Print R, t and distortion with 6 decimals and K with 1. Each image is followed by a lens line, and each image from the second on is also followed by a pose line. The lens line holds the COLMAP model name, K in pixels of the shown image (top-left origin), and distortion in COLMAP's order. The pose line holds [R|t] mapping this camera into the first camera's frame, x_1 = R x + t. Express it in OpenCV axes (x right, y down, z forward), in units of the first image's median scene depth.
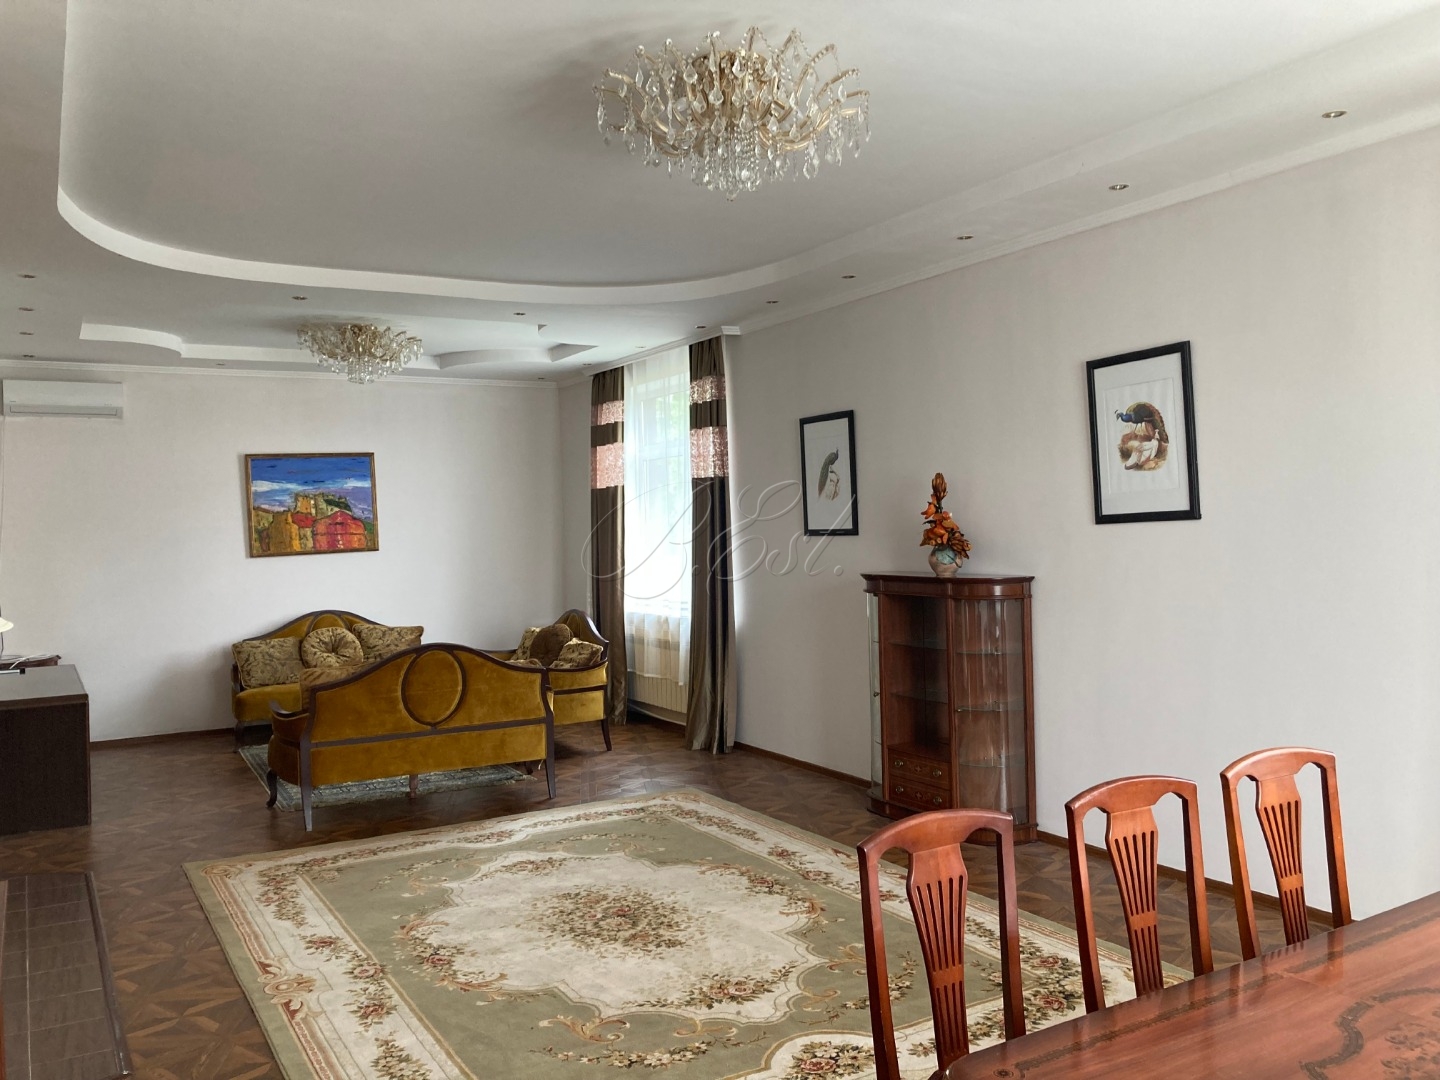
lens RADIAL K [[1177.7, 0, 721.2], [0, 1177.7, 543.1], [0, 0, 1]] dist [0.050021, -0.063276]
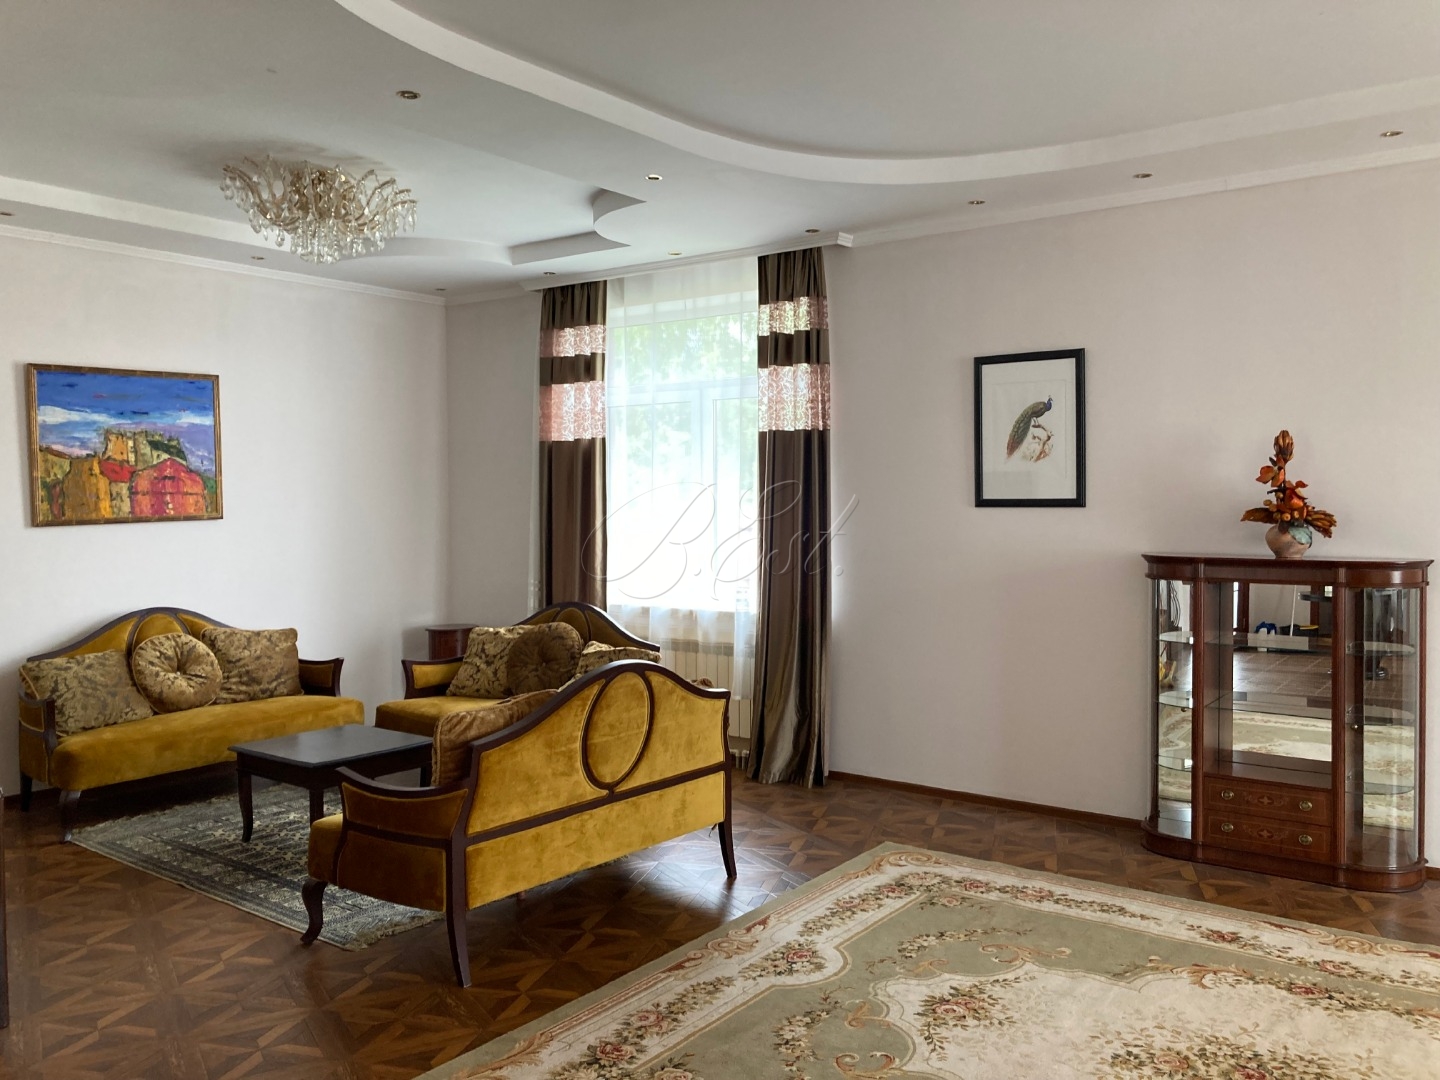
lens RADIAL K [[1177.7, 0, 716.4], [0, 1177.7, 533.2], [0, 0, 1]] dist [0.050021, -0.063276]
pose [[0.915999, 0.008302, 0.401095, -0.323850], [-0.012568, 0.999889, 0.008005, 0.005879], [-0.400984, -0.012373, 0.916002, 0.275617]]
